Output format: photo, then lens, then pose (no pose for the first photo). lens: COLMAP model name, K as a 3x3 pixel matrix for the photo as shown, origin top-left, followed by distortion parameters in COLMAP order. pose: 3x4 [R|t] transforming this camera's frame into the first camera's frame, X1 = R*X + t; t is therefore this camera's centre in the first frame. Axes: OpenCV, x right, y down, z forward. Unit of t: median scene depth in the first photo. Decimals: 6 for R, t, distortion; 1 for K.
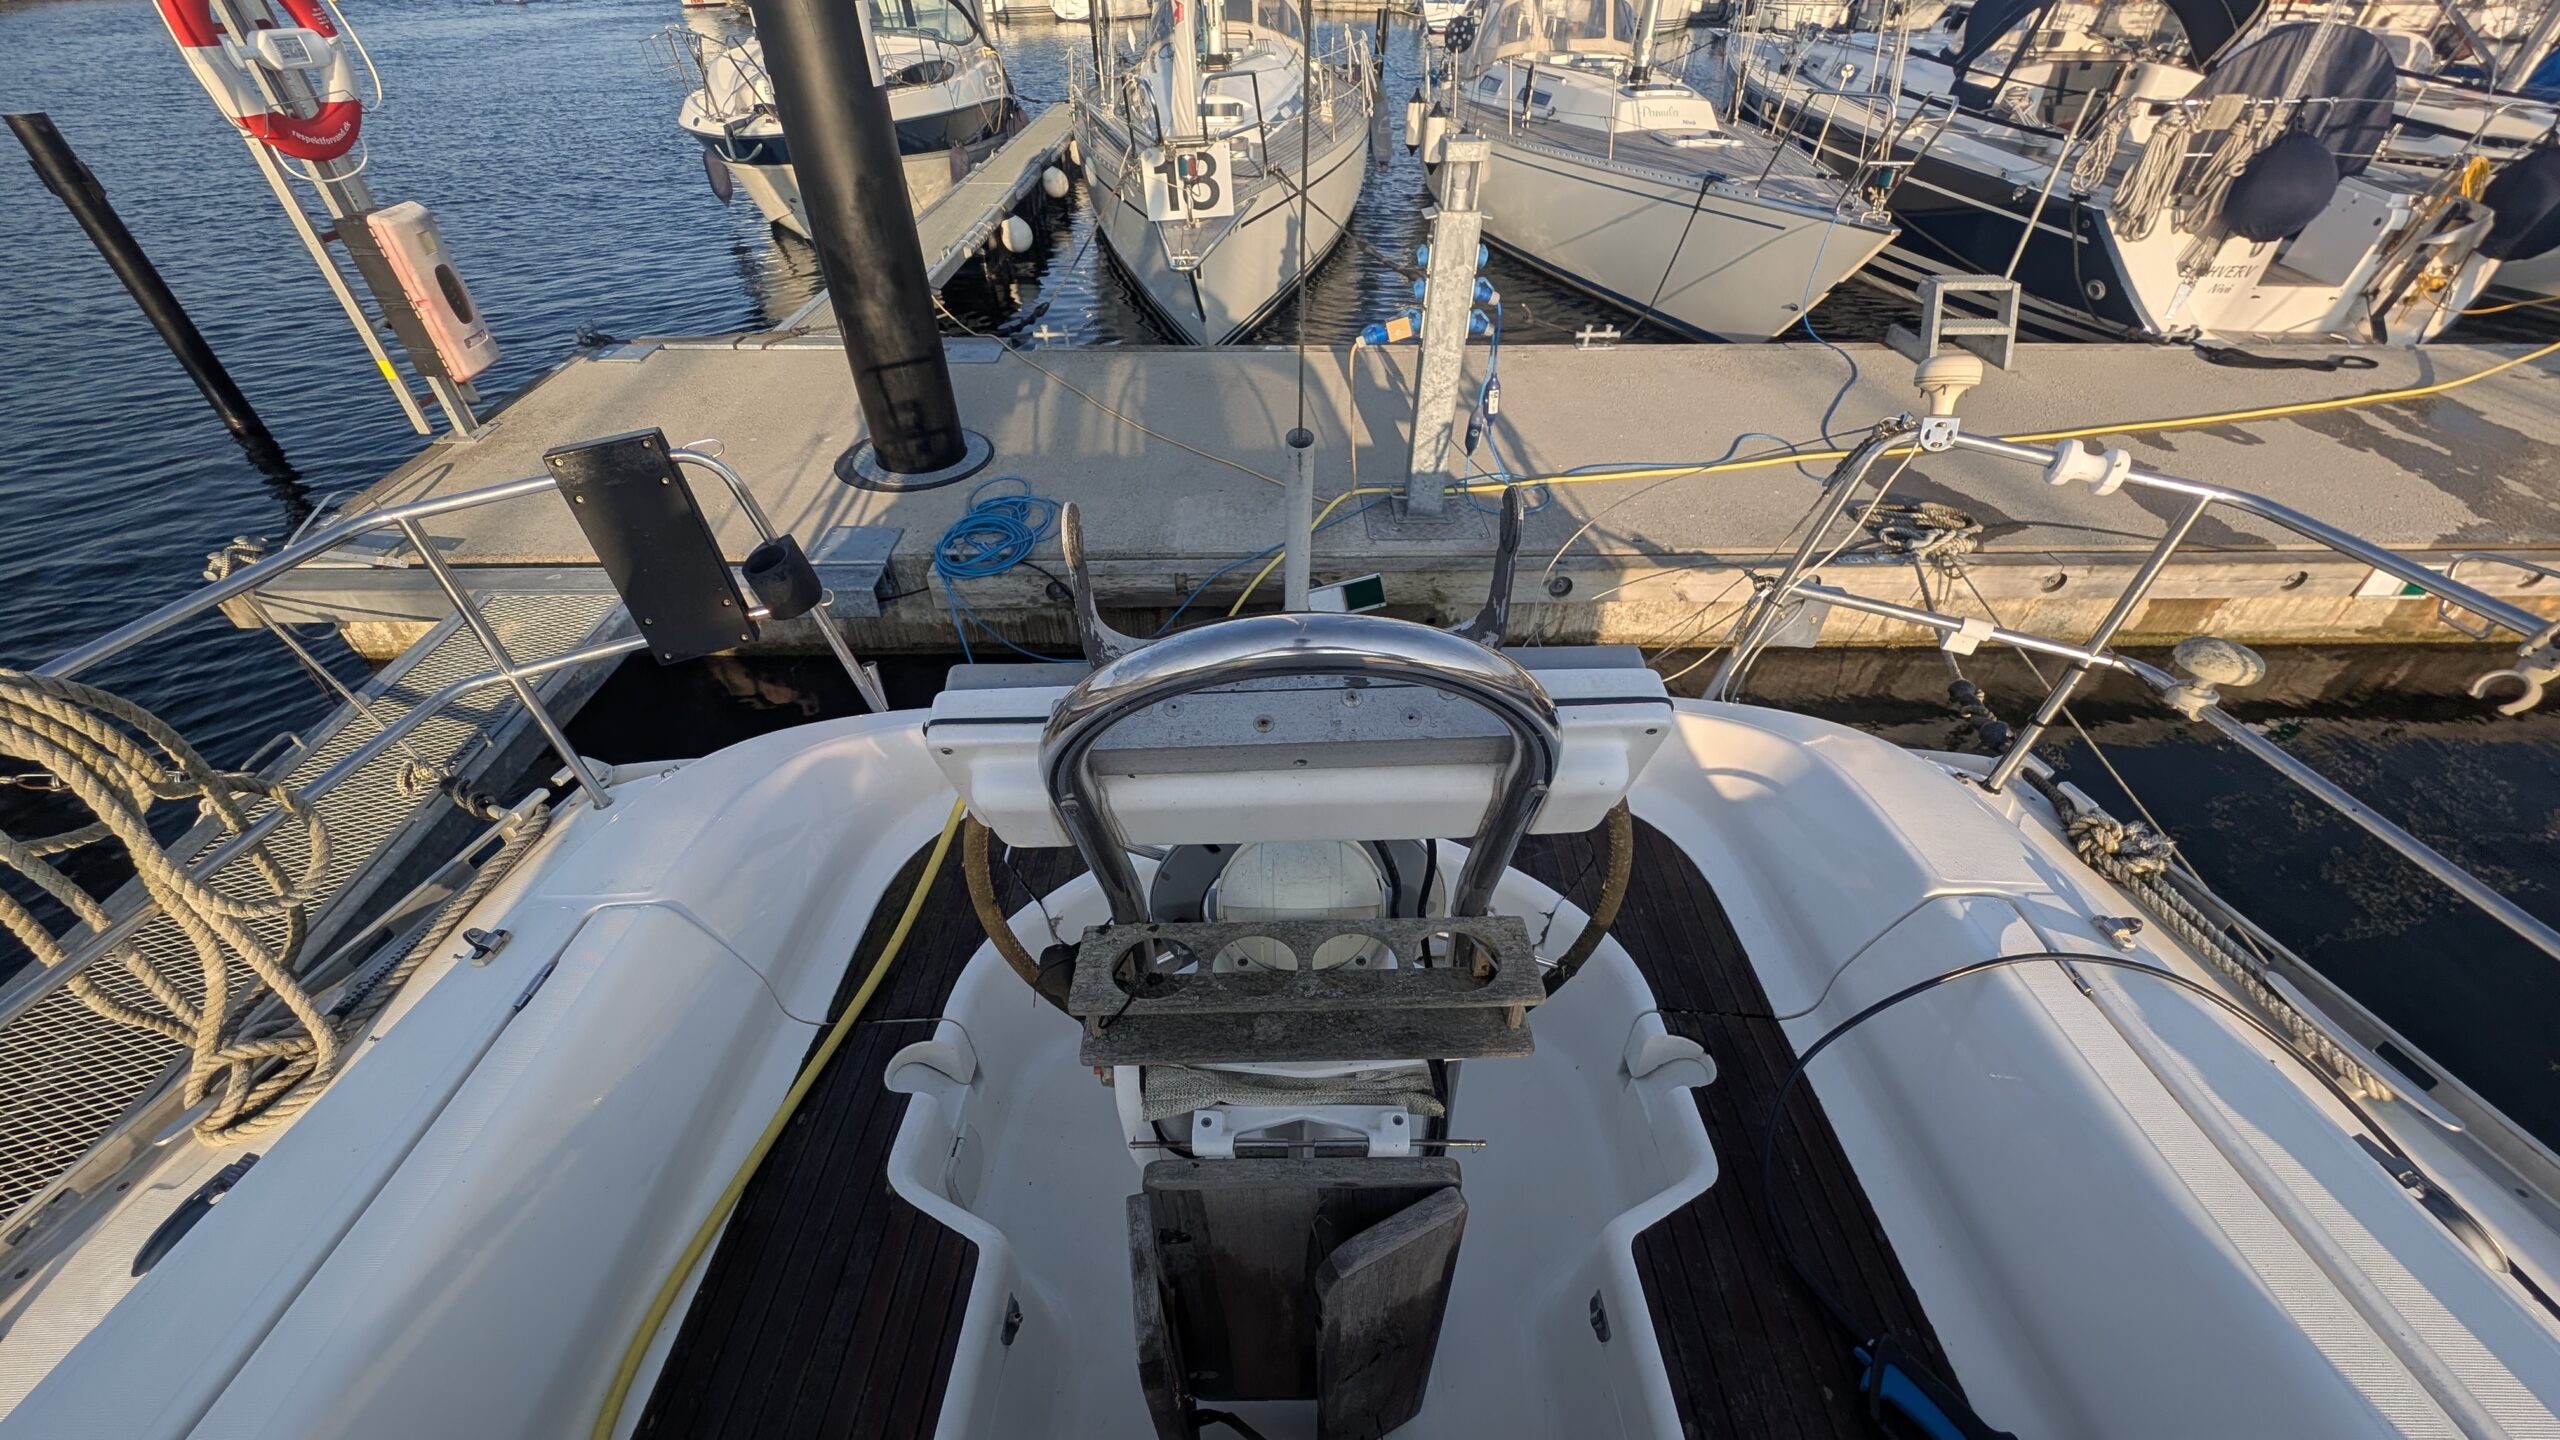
lens RADIAL K [[955.2, 0, 1276.4], [0, 955.2, 755.0], [0, 0, 1]] dist [0.002653, -0.000367]
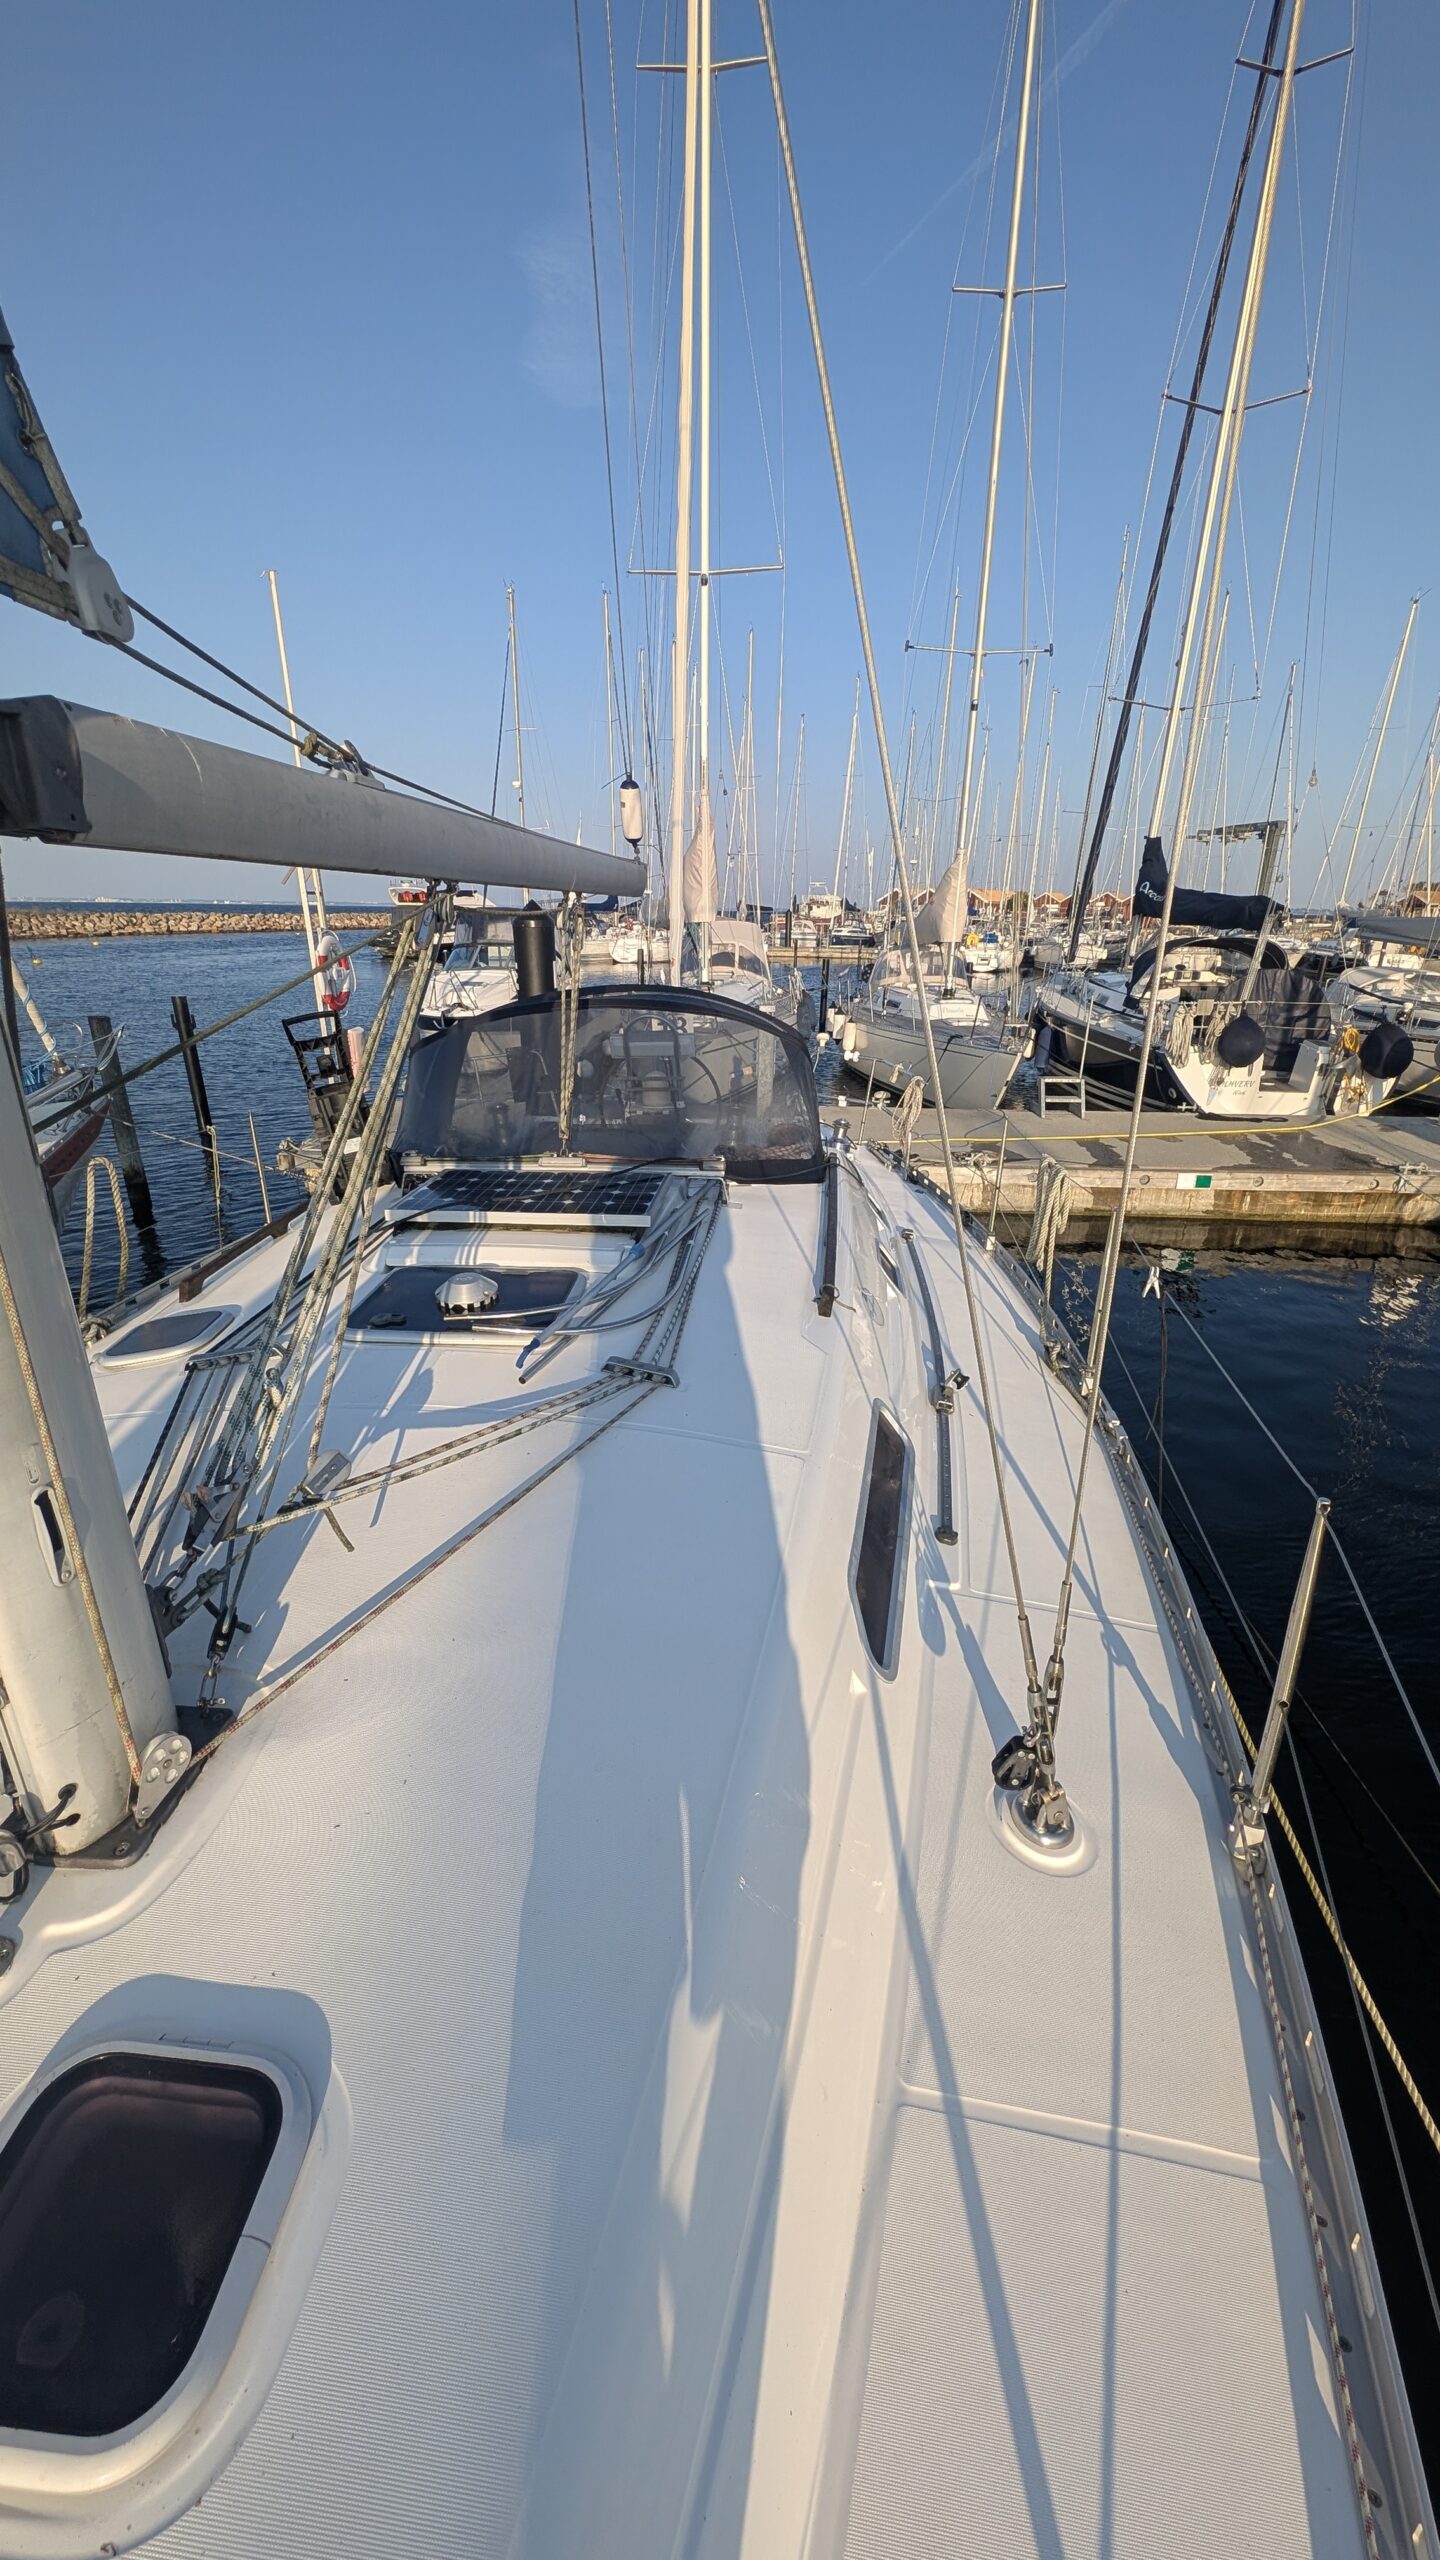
lens RADIAL K [[955.2, 0, 708.7], [0, 955.2, 1287.4], [0, 0, 1]] dist [0.002653, -0.000367]
pose [[0.996321, 0.029941, -0.080296, 0.147010], [-0.054170, 0.946082, -0.319367, 0.491771], [0.066405, 0.322542, 0.944223, -0.651390]]
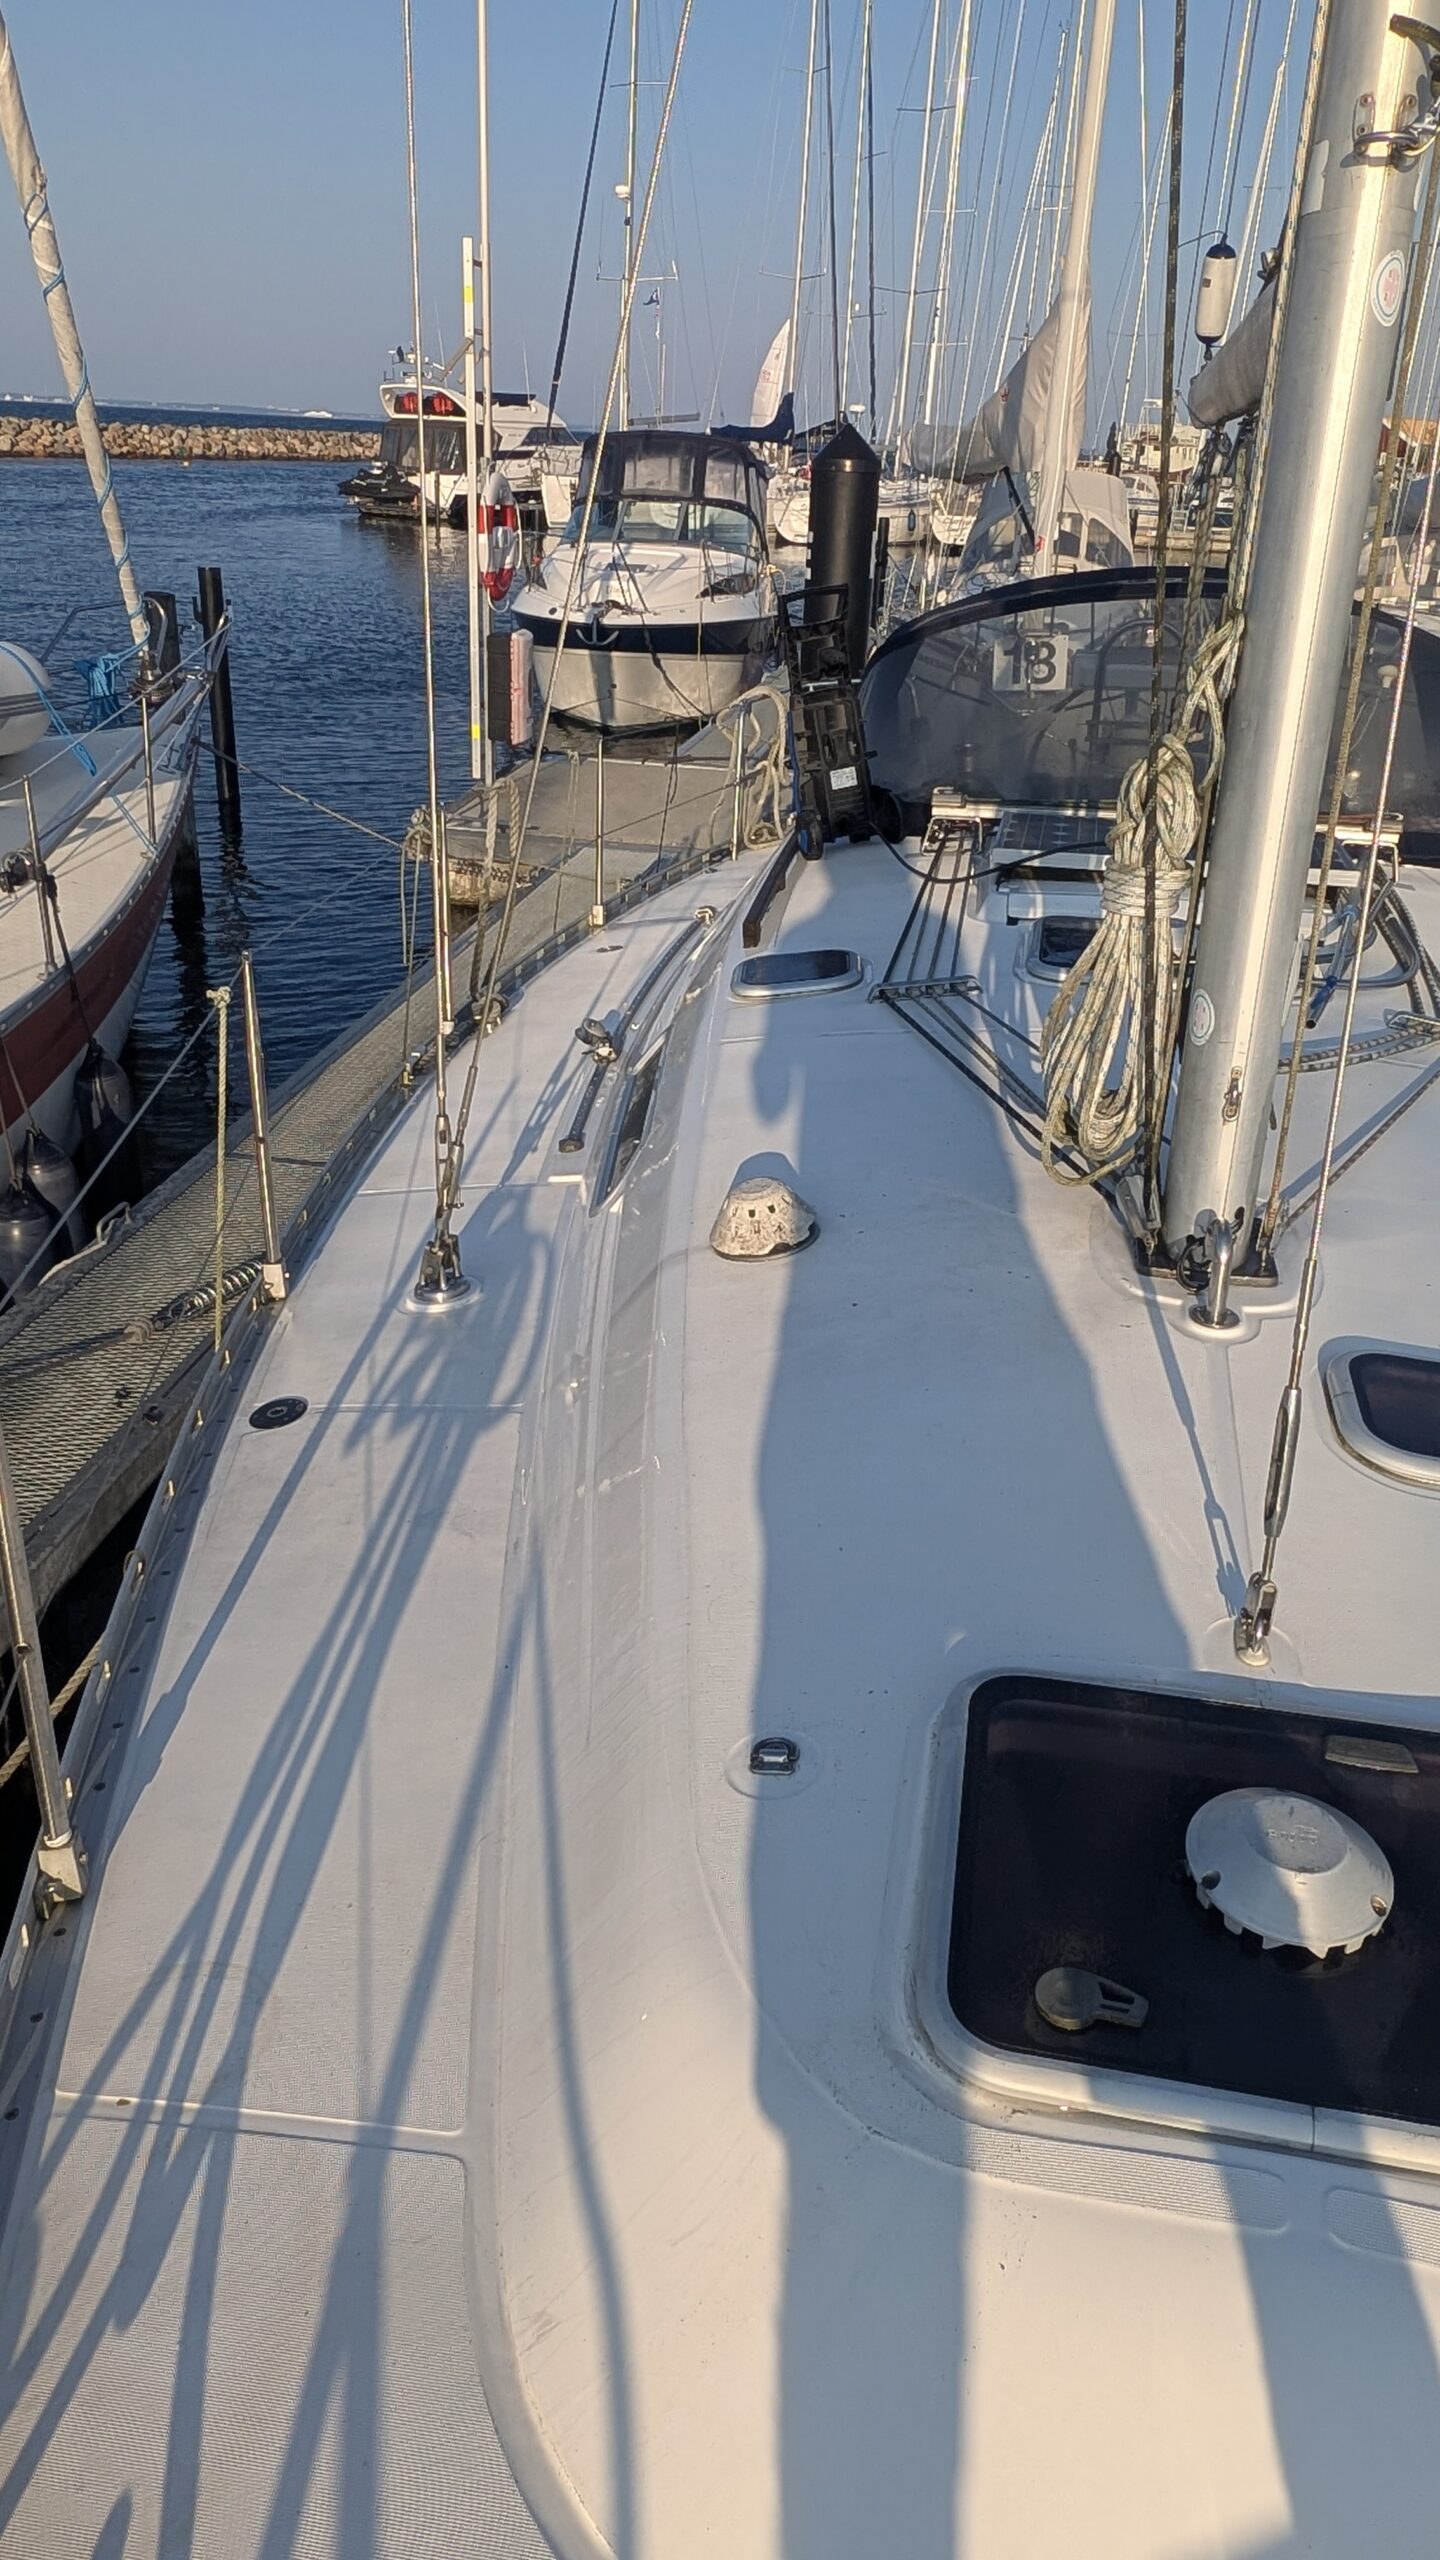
lens RADIAL K [[1784.5, 0, 722.3], [0, 1784.5, 1285.3], [0, 0, 1]] dist [0.000117, 0.024451]
pose [[0.982163, 0.106934, -0.154661, -0.034518], [-0.143699, 0.957362, -0.250618, 0.649921], [0.121267, 0.268372, 0.955652, -0.833085]]
